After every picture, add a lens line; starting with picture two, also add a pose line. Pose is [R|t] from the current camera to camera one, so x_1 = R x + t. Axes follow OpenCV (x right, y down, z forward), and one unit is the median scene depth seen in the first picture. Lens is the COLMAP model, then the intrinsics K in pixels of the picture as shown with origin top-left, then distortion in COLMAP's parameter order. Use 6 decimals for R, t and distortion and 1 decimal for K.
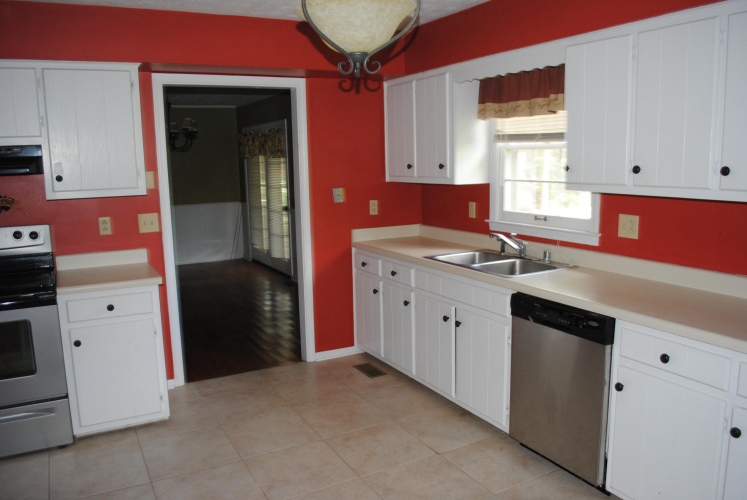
lens RADIAL K [[596.5, 0, 376.0], [0, 596.5, 252.2], [0, 0, 1]] dist [-0.055591, 0.007332]
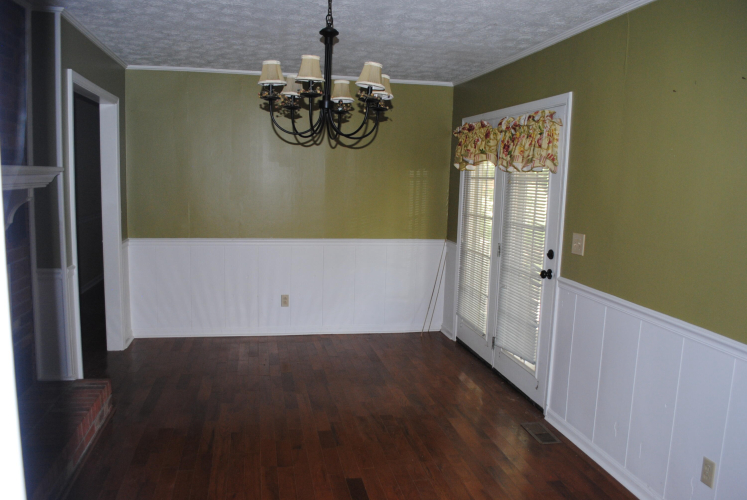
lens RADIAL K [[596.5, 0, 376.0], [0, 596.5, 252.2], [0, 0, 1]] dist [-0.055591, 0.007332]
pose [[0.953433, 0.090422, -0.287731, -0.135875], [-0.097735, 0.995150, -0.011123, -0.066921], [0.285330, 0.038727, 0.957647, 0.447998]]
